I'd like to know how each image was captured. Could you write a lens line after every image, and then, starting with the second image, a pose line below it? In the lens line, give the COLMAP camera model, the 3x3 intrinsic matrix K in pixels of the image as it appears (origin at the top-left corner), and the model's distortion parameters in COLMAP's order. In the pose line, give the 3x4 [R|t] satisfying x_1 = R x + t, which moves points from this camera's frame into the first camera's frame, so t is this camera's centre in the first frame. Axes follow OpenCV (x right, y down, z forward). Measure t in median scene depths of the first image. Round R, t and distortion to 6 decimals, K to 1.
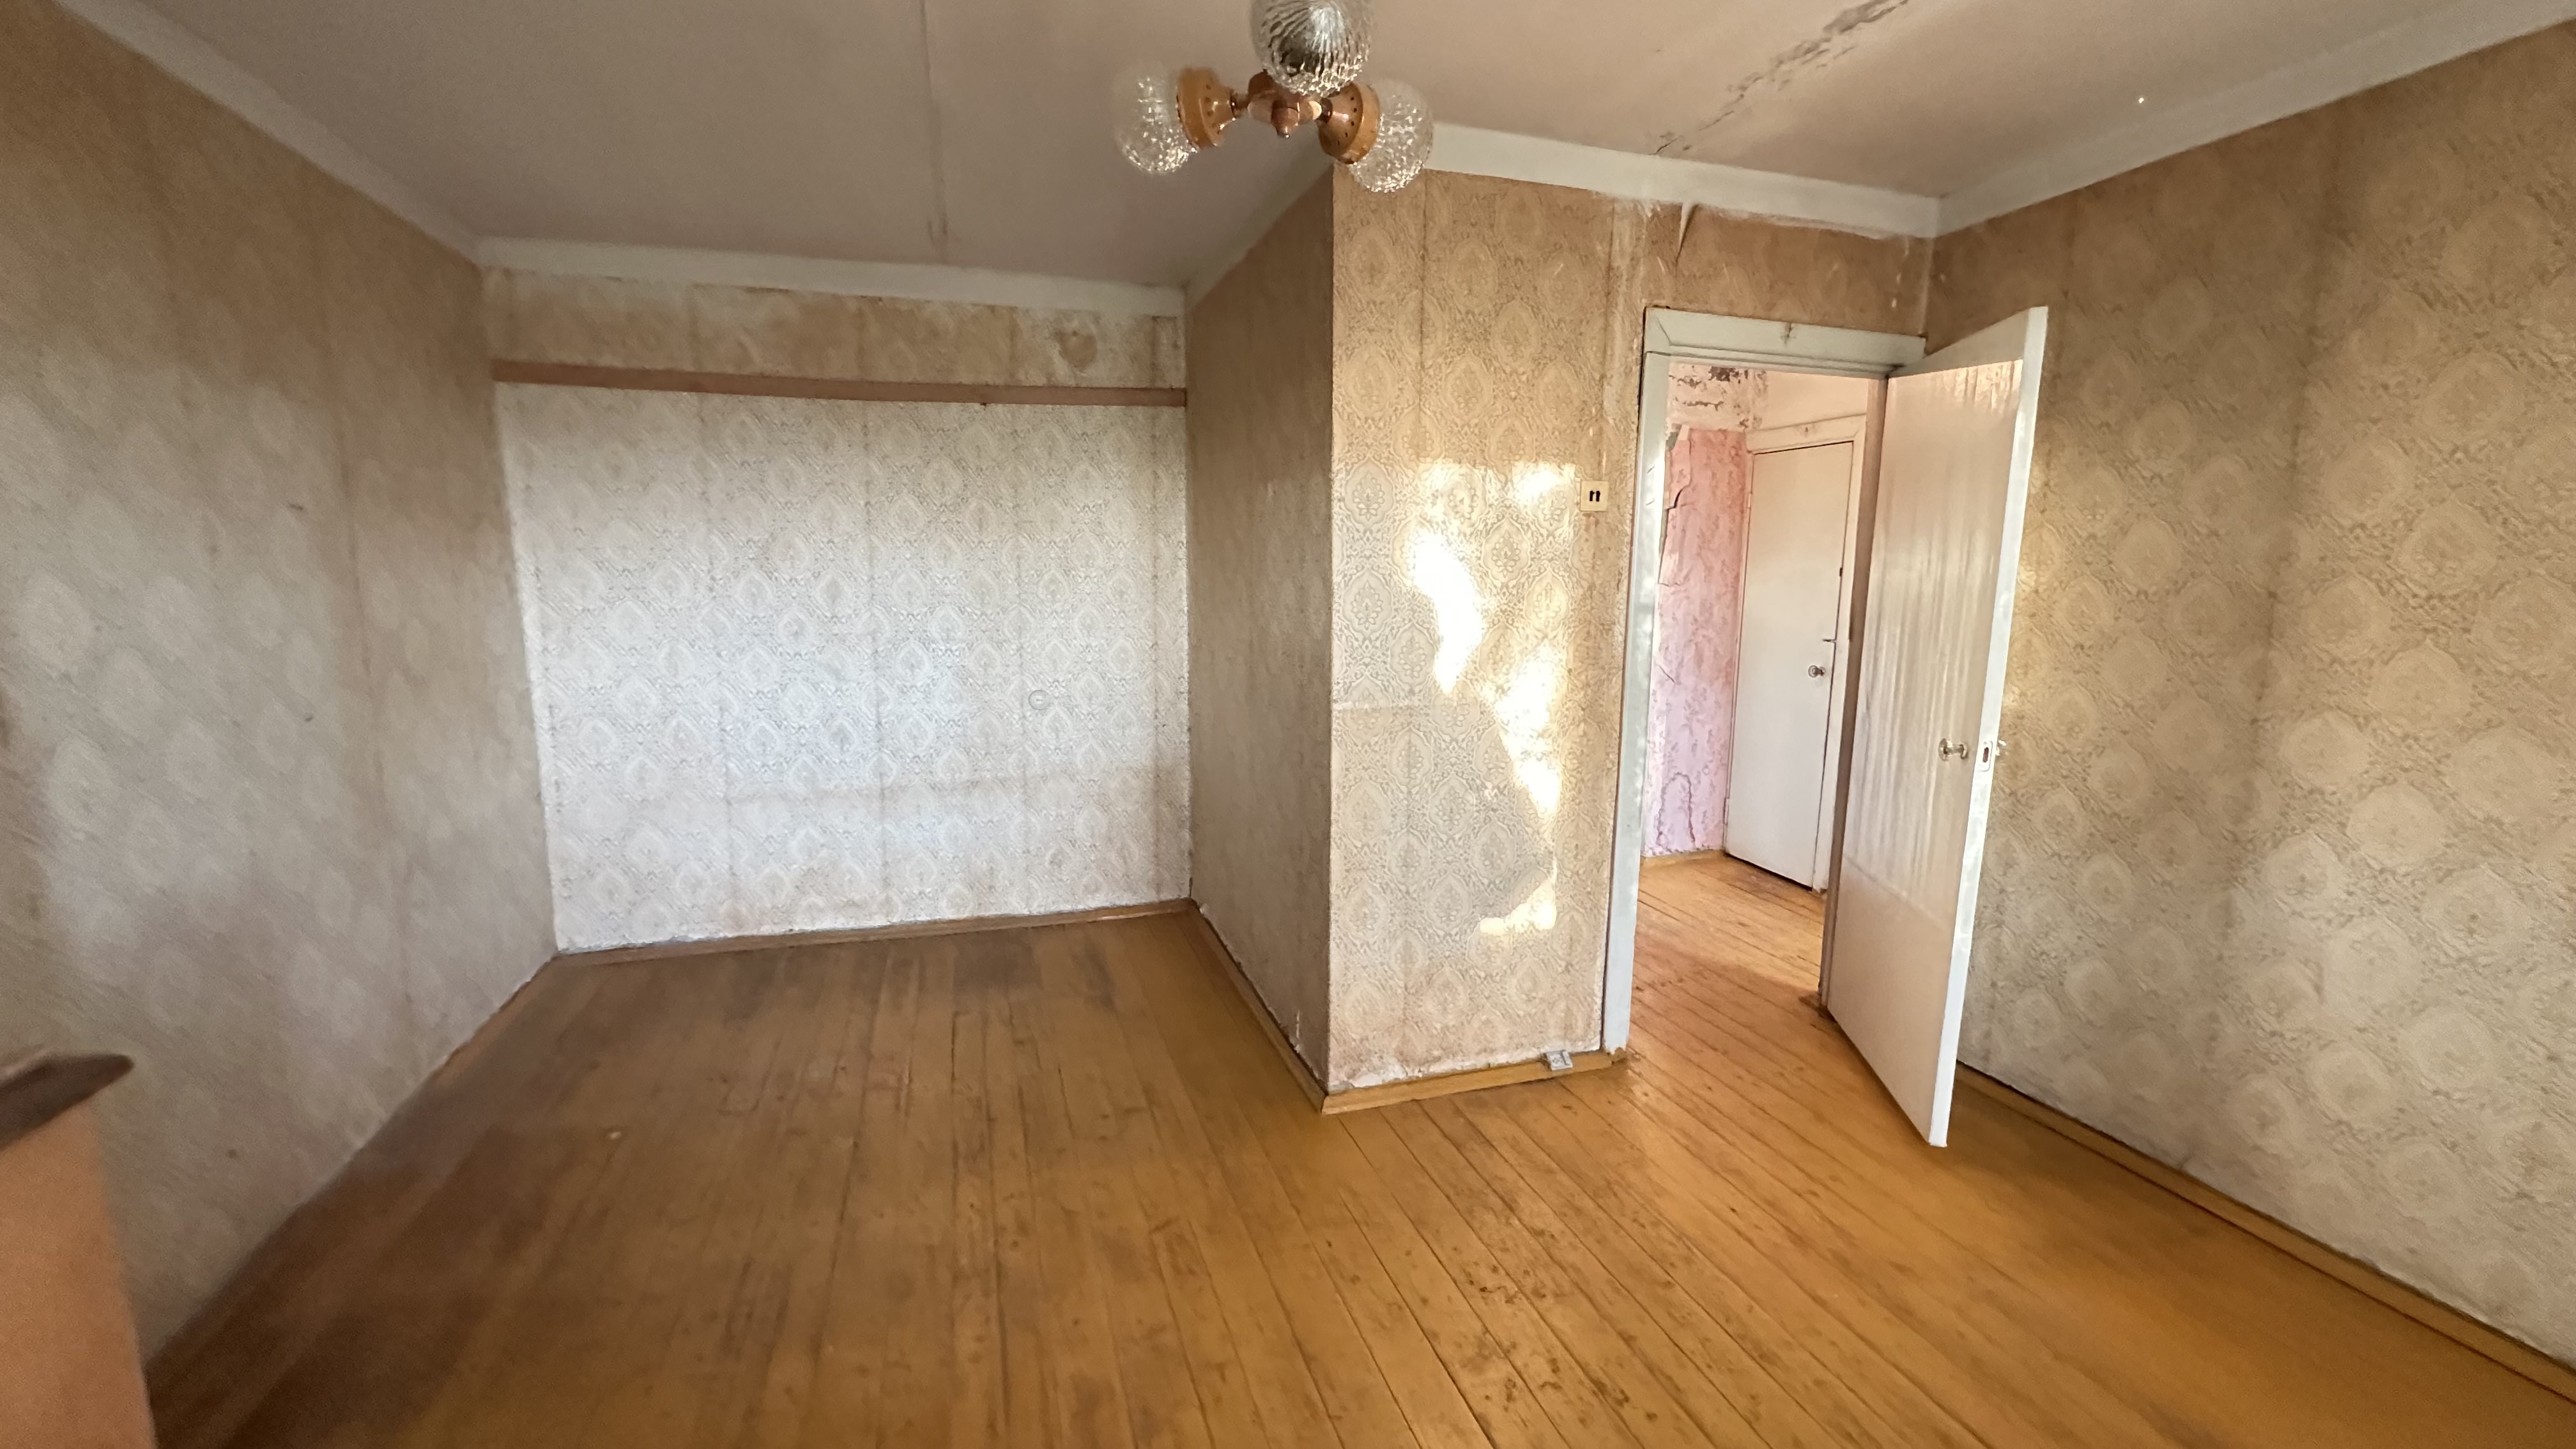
lens RADIAL K [[1030.6, 0, 1285.3], [0, 1030.6, 720.9], [0, 0, 1]] dist [-0.001166, -0.000072]
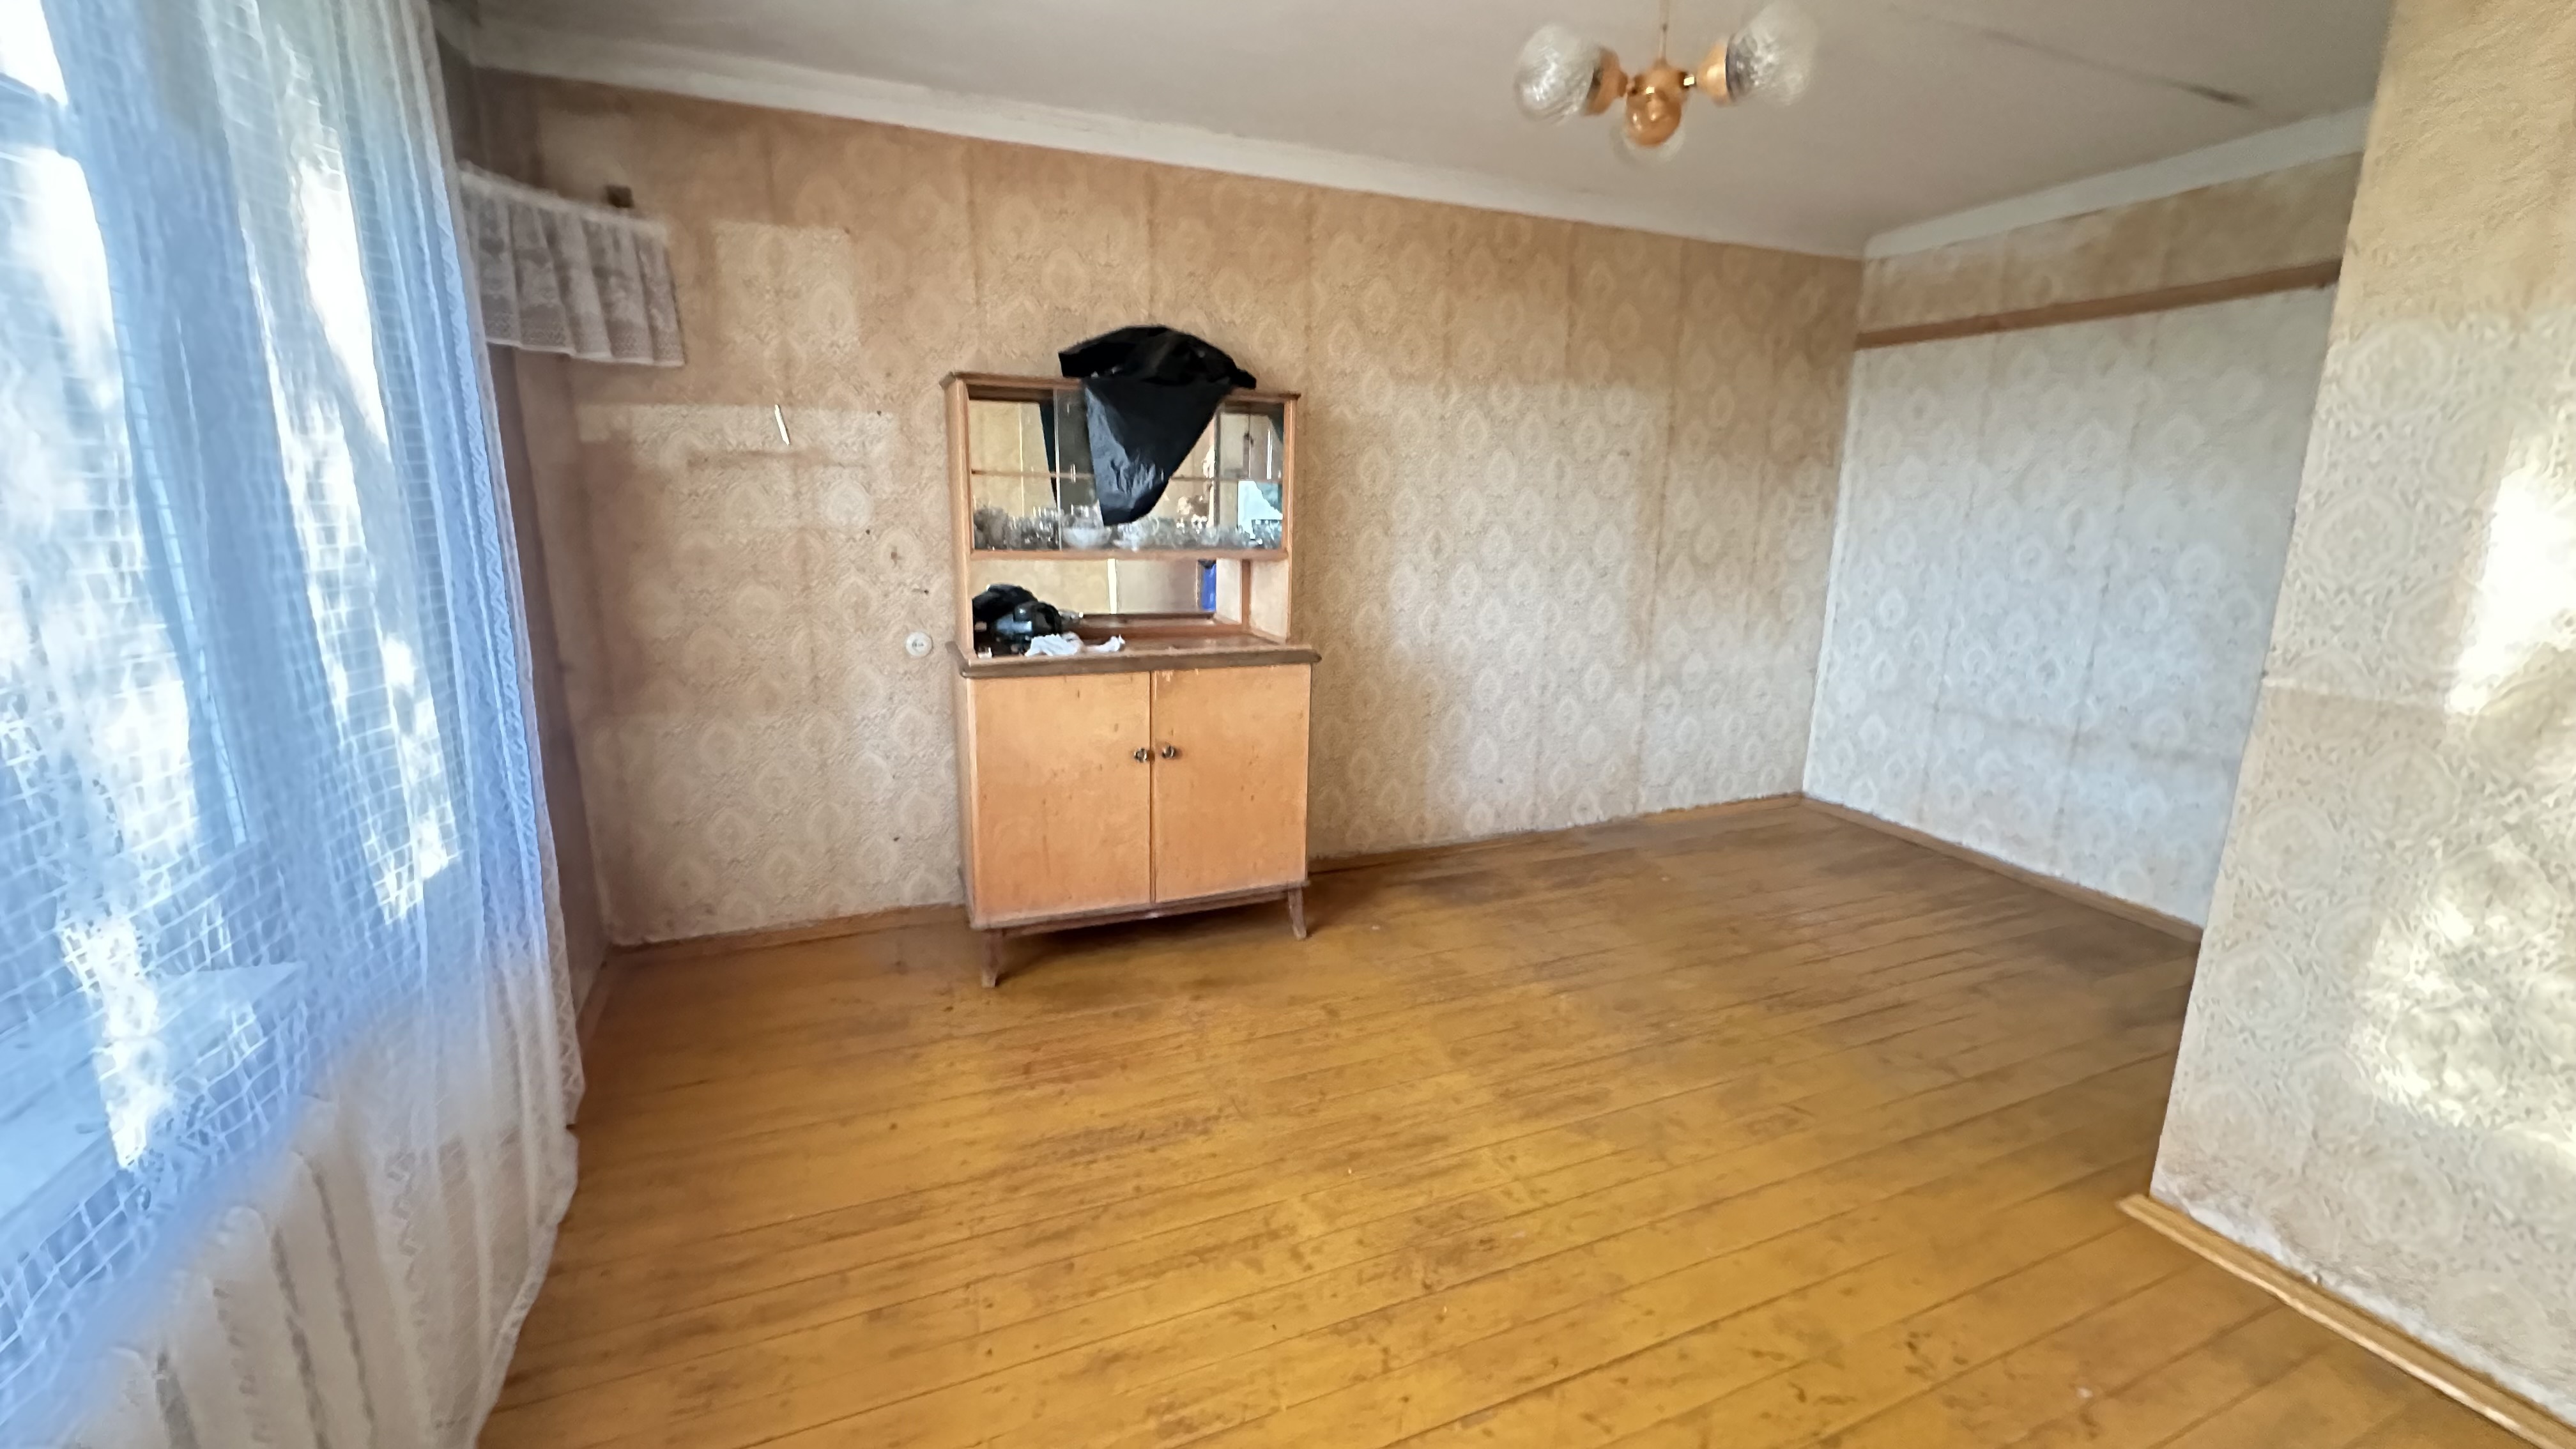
lens RADIAL K [[1030.6, 0, 1288.2], [0, 1030.6, 722.5], [0, 0, 1]] dist [-0.001166, -0.000072]
pose [[0.085310, 0.213947, -0.973113, 0.522038], [-0.167697, 0.965823, 0.197643, -0.010522], [0.982140, 0.146328, 0.118273, 0.200026]]
